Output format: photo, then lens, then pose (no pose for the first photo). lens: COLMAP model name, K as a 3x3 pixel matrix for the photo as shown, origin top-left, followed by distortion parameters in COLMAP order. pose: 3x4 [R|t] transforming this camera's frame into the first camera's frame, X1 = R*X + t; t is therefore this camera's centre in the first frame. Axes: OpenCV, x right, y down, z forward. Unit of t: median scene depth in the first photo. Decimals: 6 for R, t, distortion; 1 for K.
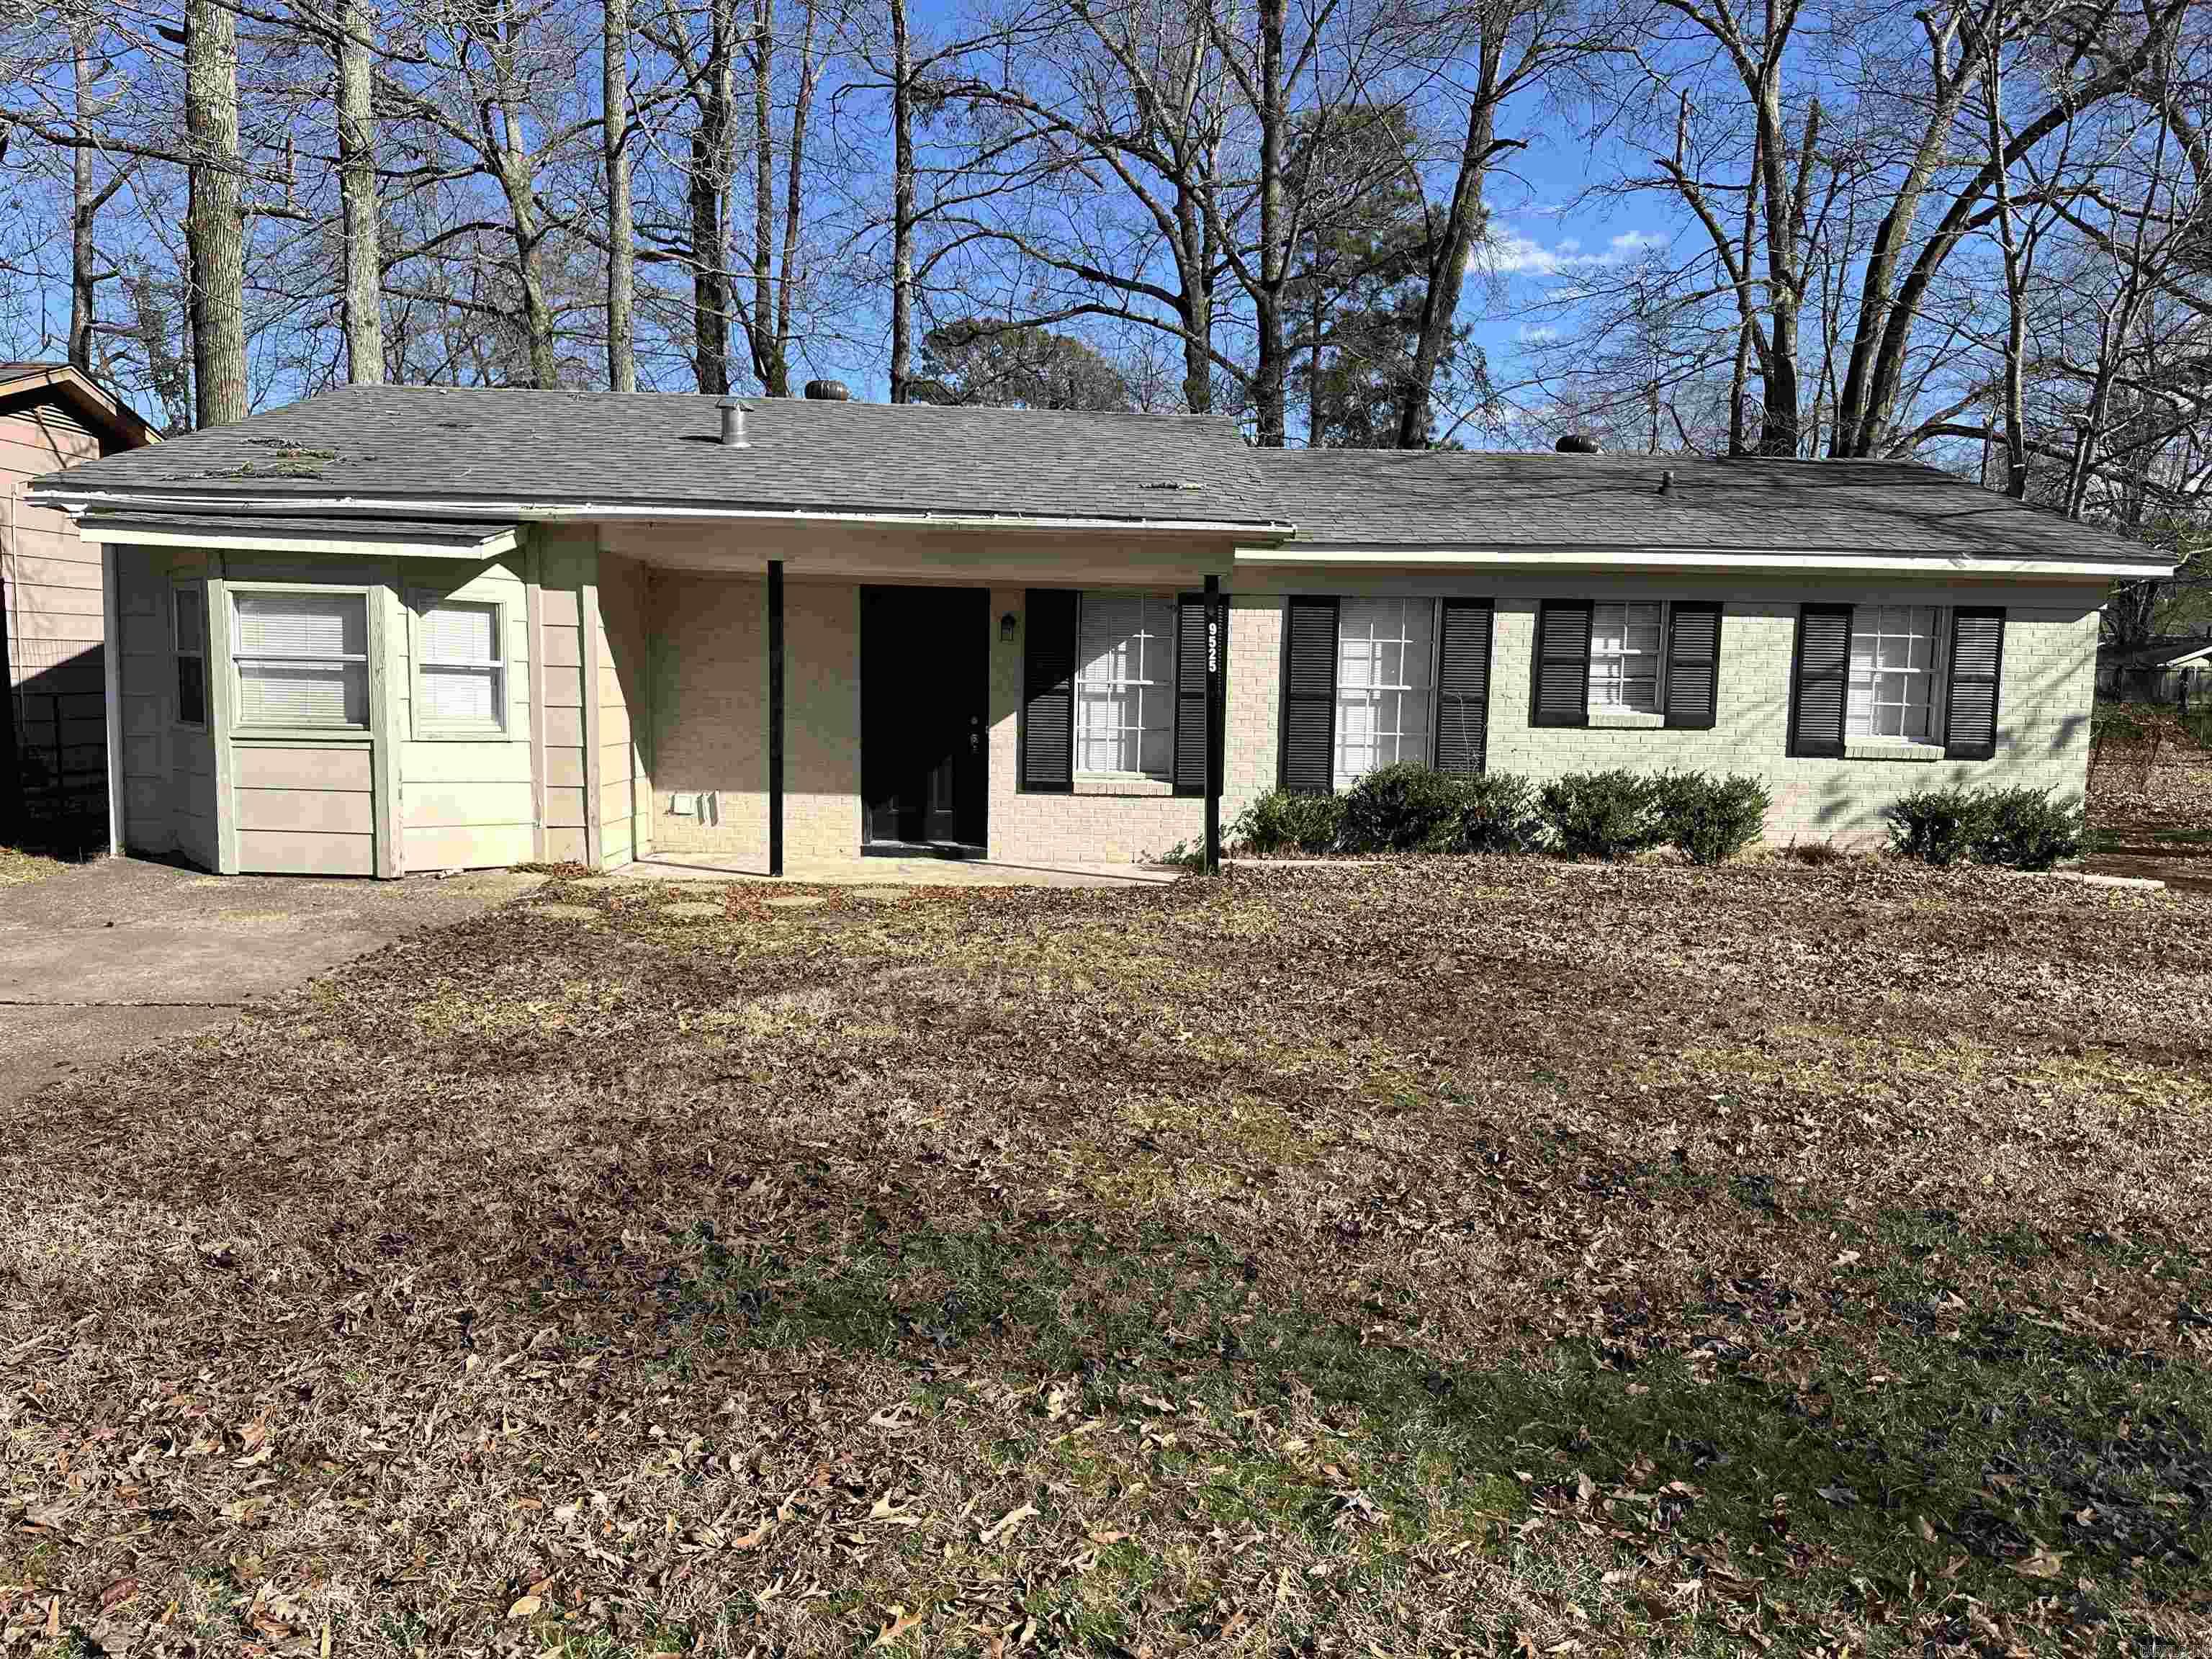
lens RADIAL K [[1528.4, 0, 1110.7], [0, 1528.4, 845.0], [0, 0, 1]] dist [0.060501, -0.012491]
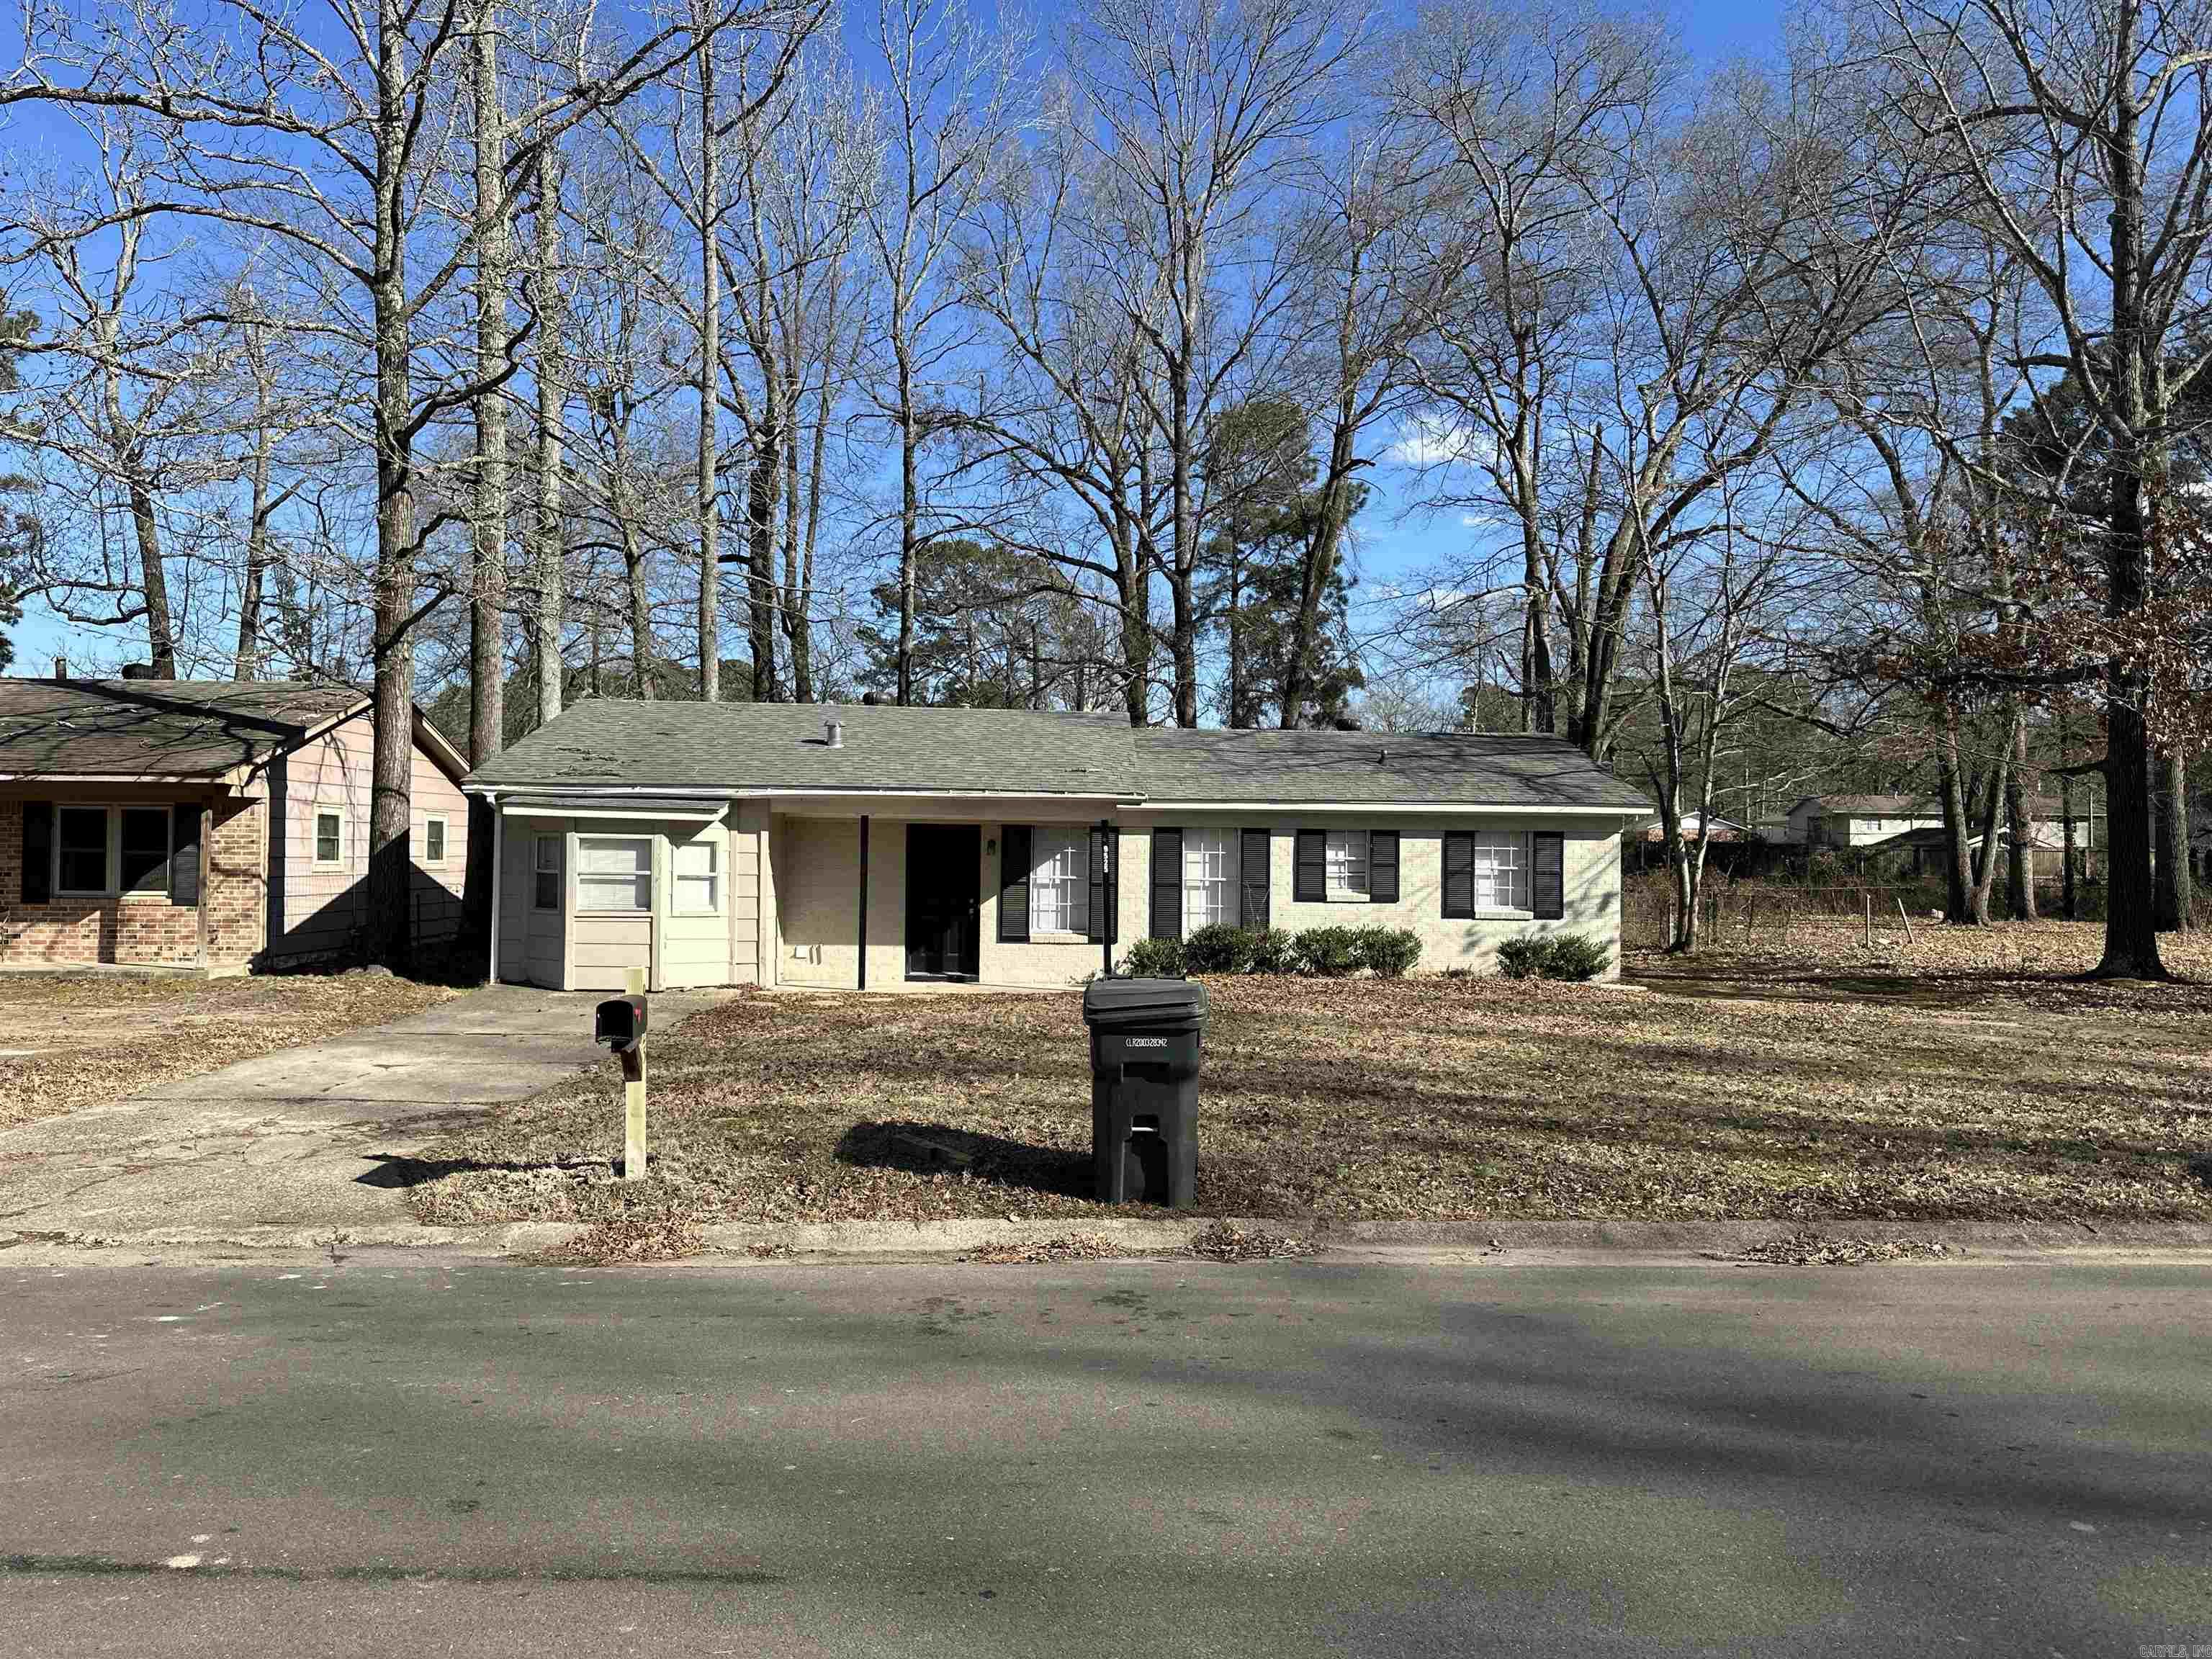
lens RADIAL K [[1528.4, 0, 1115.8], [0, 1528.4, 826.2], [0, 0, 1]] dist [0.060501, -0.012491]
pose [[0.999639, -0.009662, 0.025054, 0.030511], [0.012791, 0.991705, -0.127895, 0.056951], [-0.023610, 0.128169, 0.991471, -0.719860]]
